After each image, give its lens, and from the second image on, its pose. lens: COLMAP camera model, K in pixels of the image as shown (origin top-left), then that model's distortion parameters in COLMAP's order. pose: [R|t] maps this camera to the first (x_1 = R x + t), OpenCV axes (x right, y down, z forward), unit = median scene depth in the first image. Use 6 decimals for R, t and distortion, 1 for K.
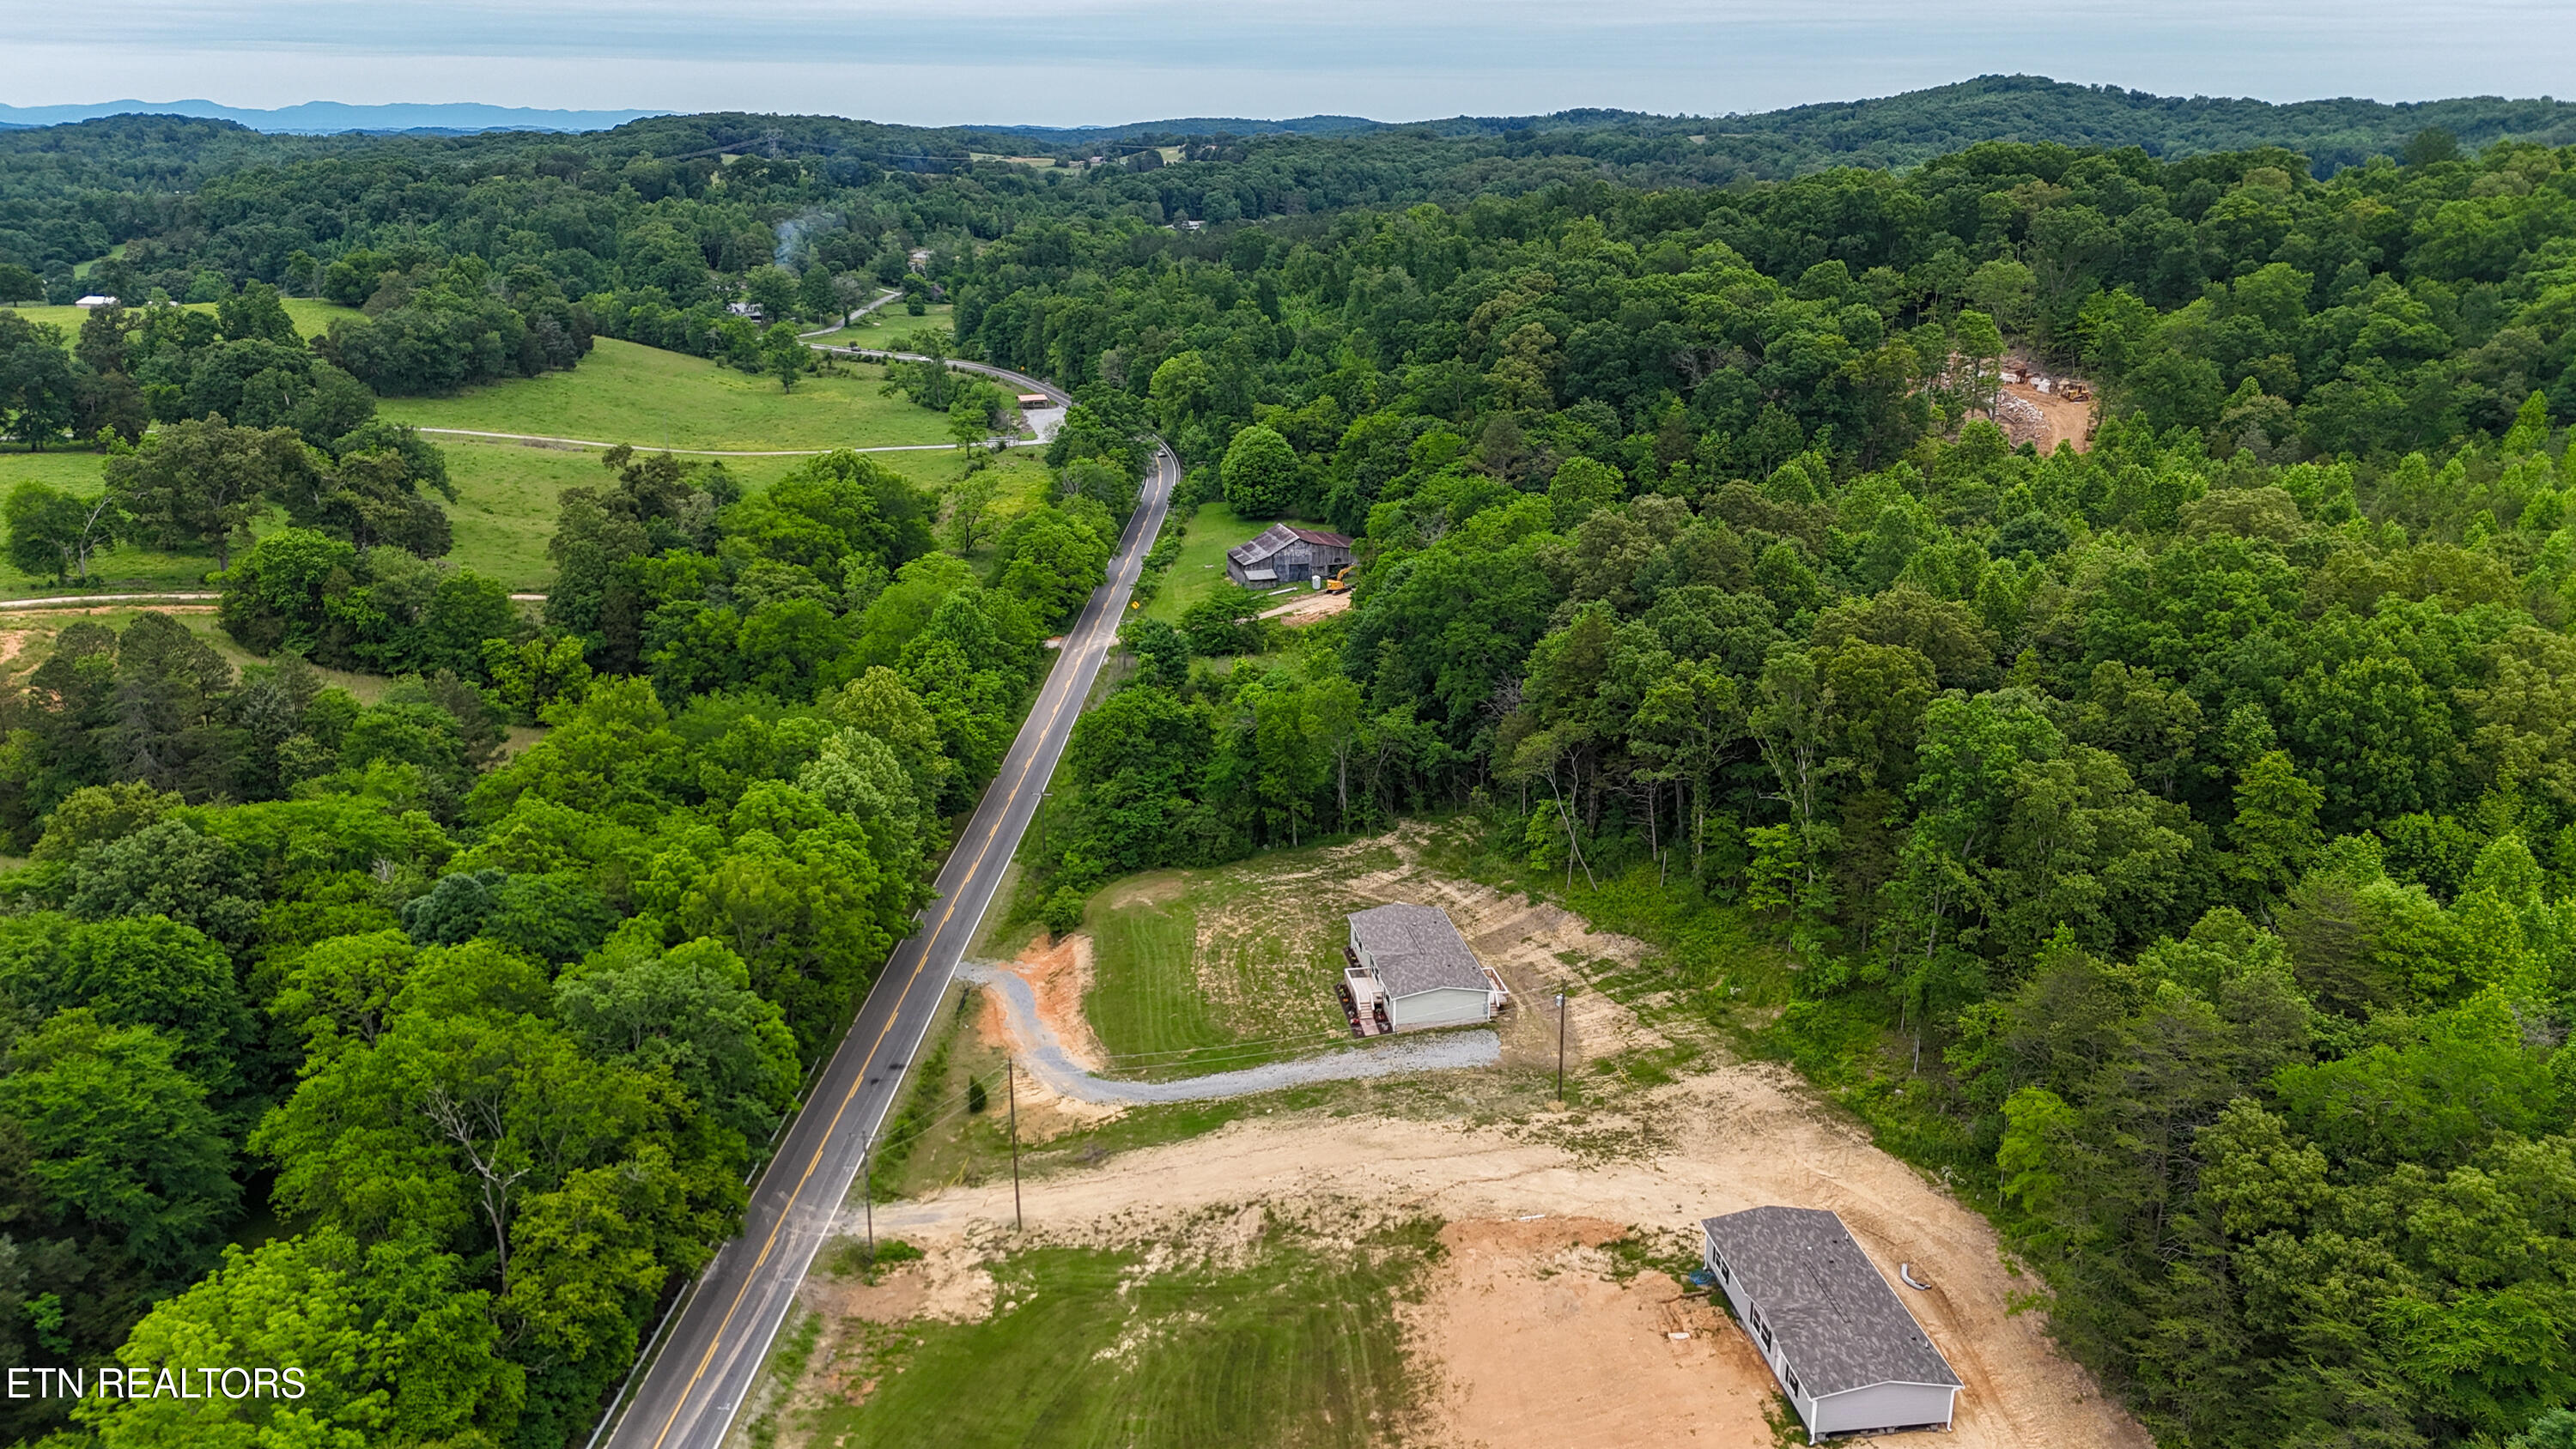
lens RADIAL K [[1883.6, 0, 1272.2], [0, 1883.6, 717.7], [0, 0, 1]] dist [0.078245, -0.090944]
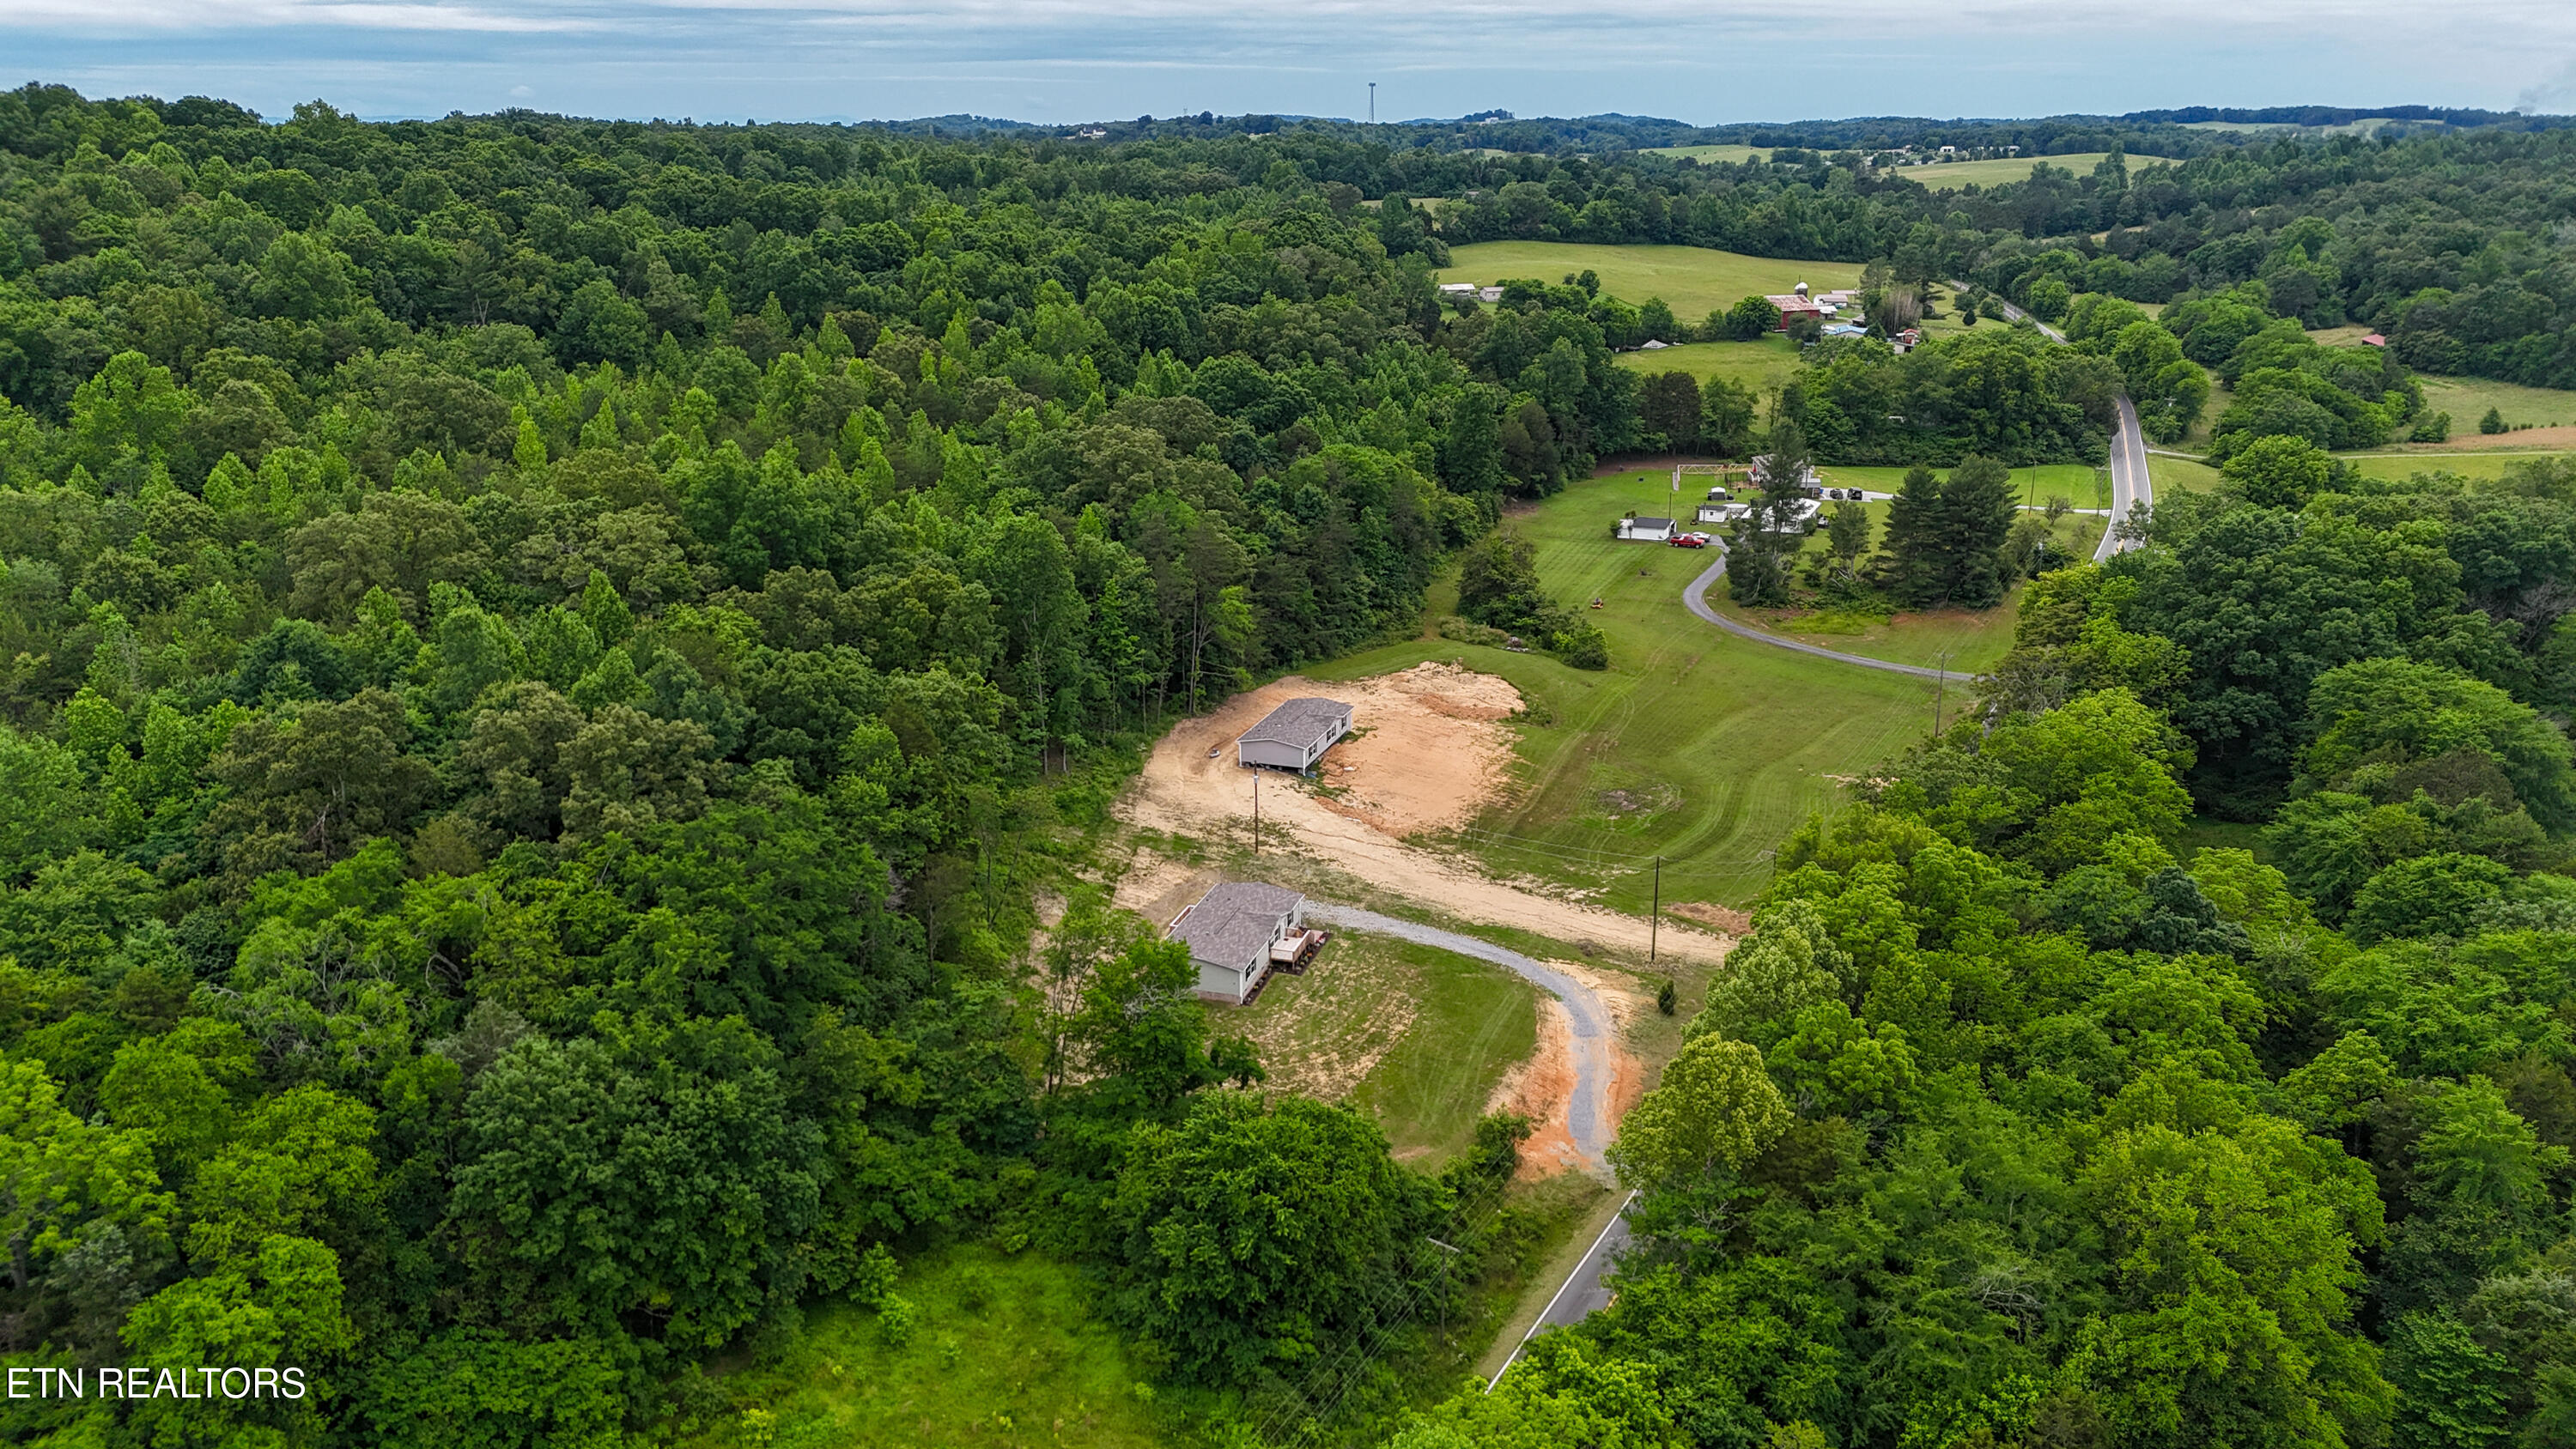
lens RADIAL K [[1883.6, 0, 1279.7], [0, 1883.6, 718.4], [0, 0, 1]] dist [0.078245, -0.090944]
pose [[-0.887360, -0.124365, 0.443988, -0.424273], [0.148677, 0.834322, 0.530849, -0.557811], [-0.436448, 0.537066, -0.721854, 1.801329]]
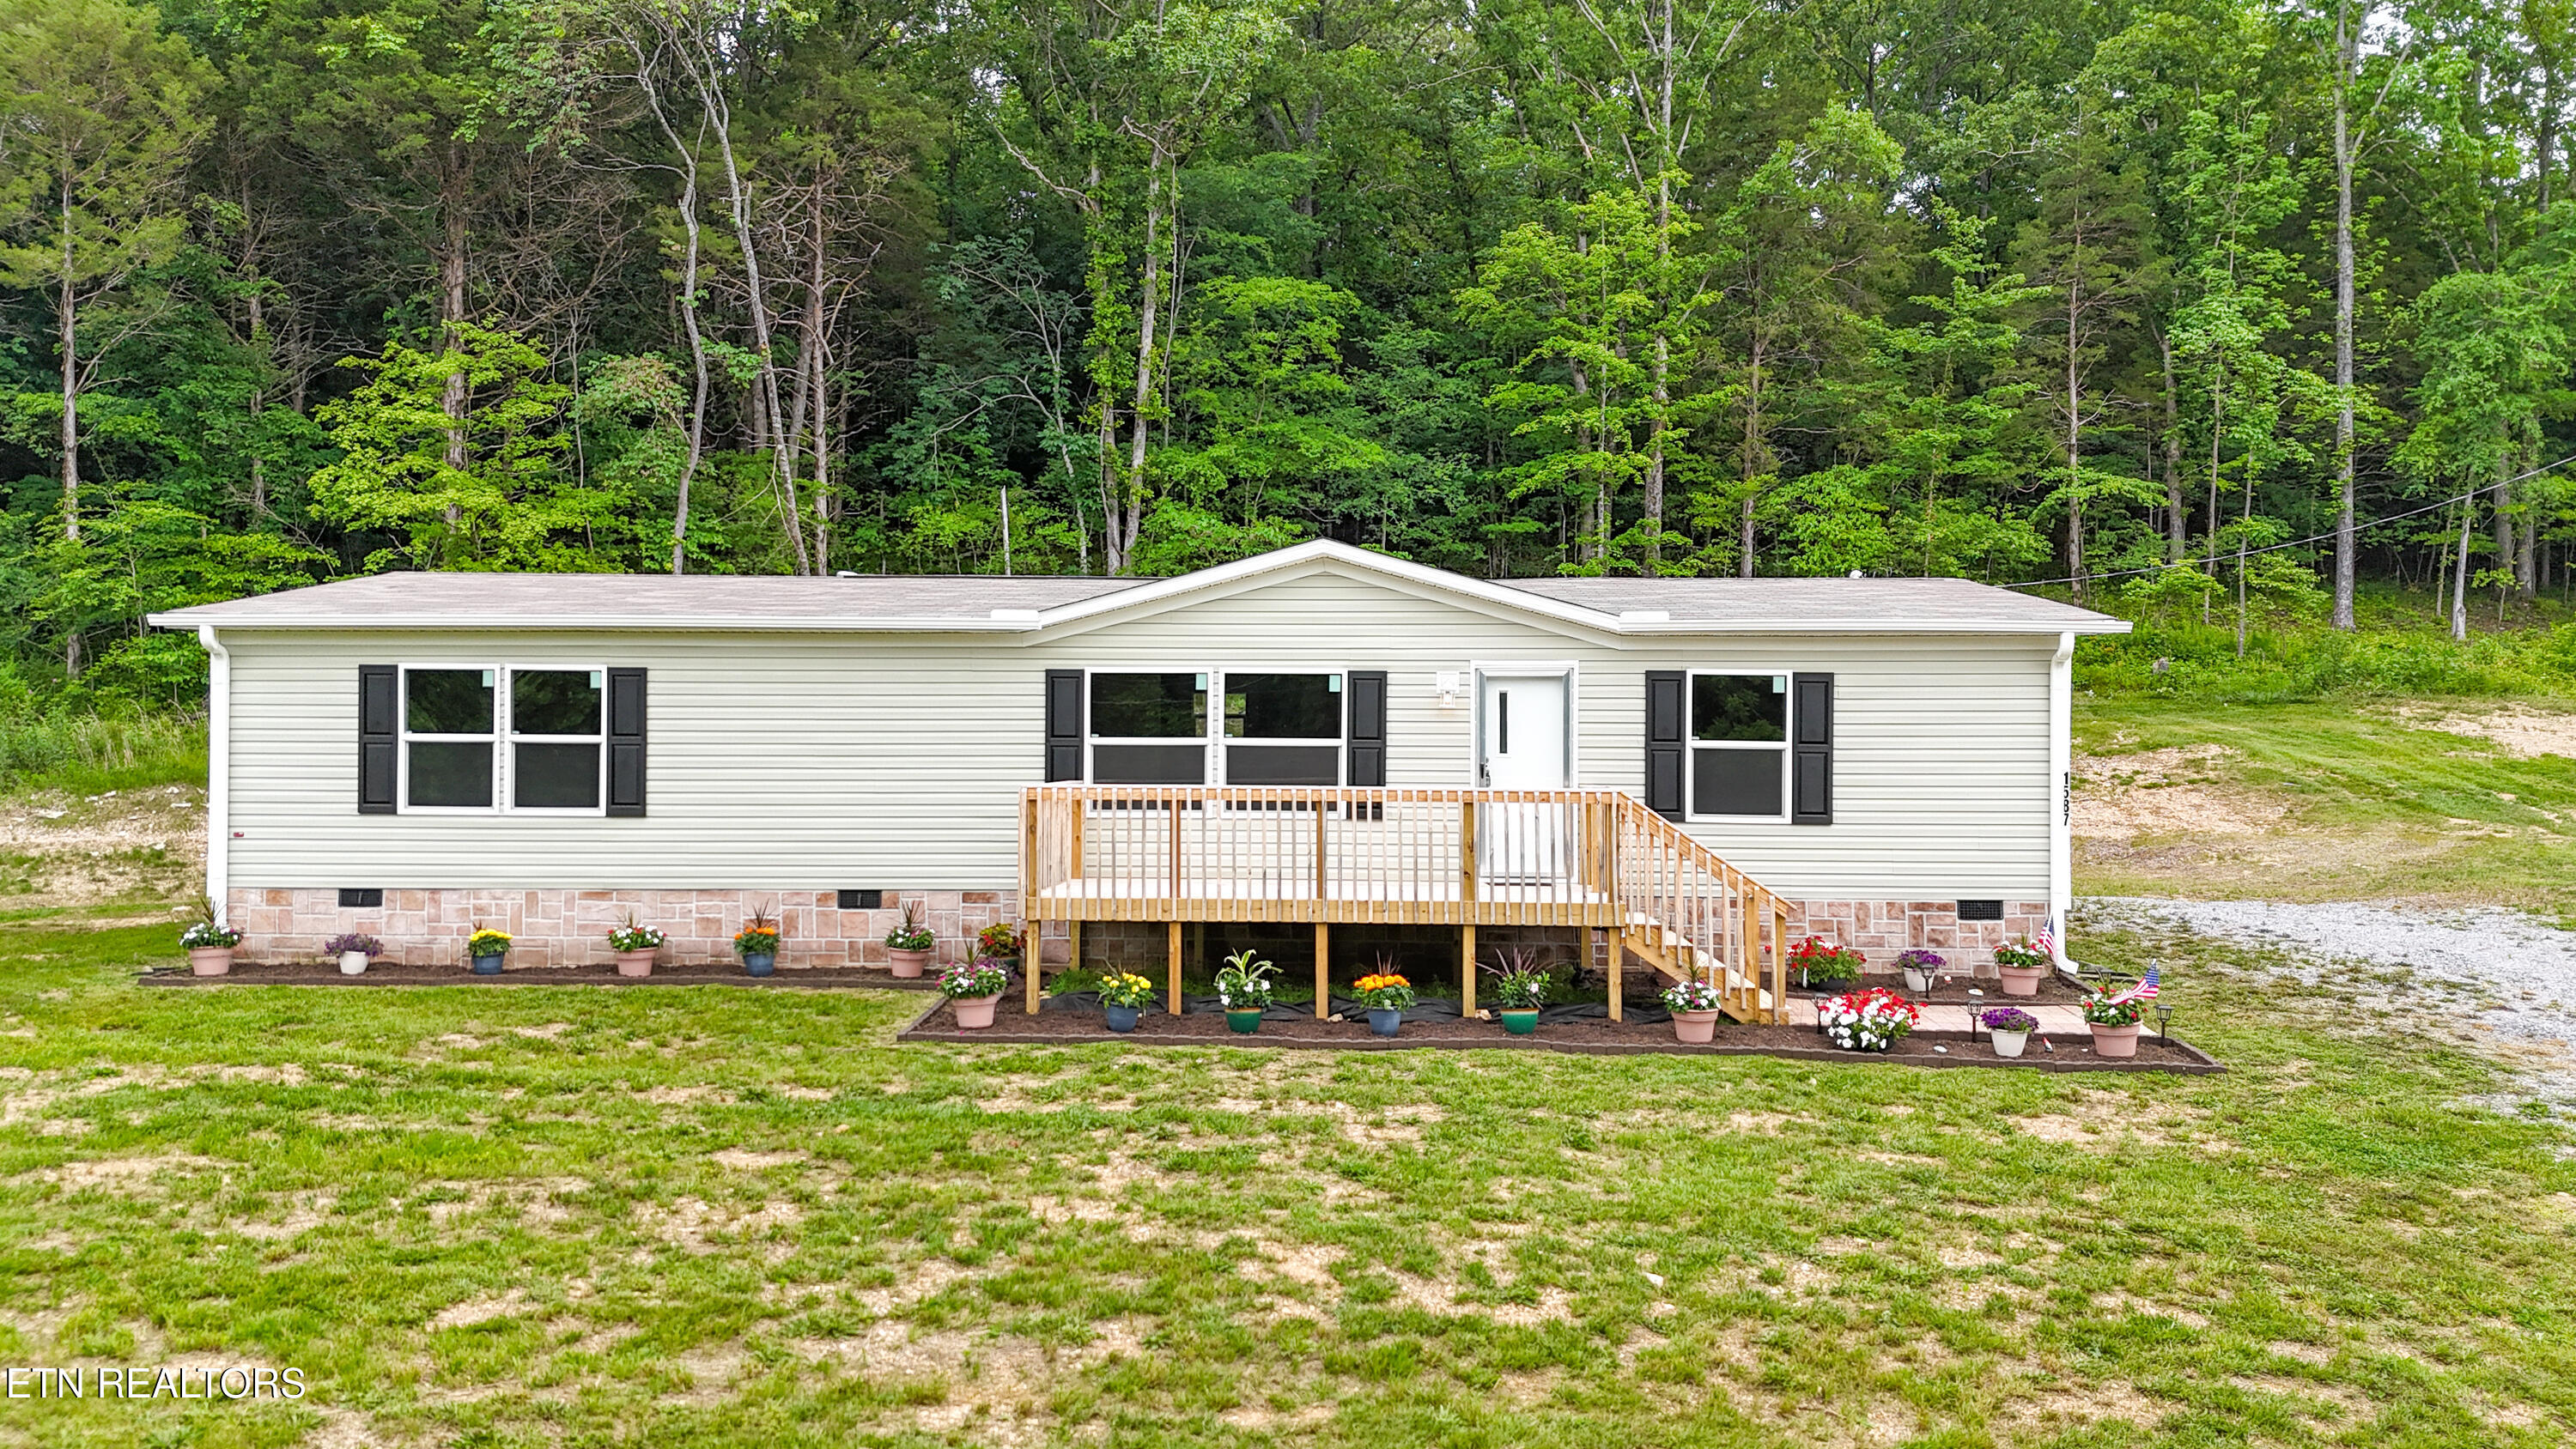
lens RADIAL K [[1883.6, 0, 1304.2], [0, 1883.6, 762.5], [0, 0, 1]] dist [0.078245, -0.090944]
pose [[0.193881, -0.003063, 0.981020, -0.052765], [0.286622, 0.956540, -0.053659, 0.151805], [-0.938221, 0.291585, 0.186333, 1.041040]]
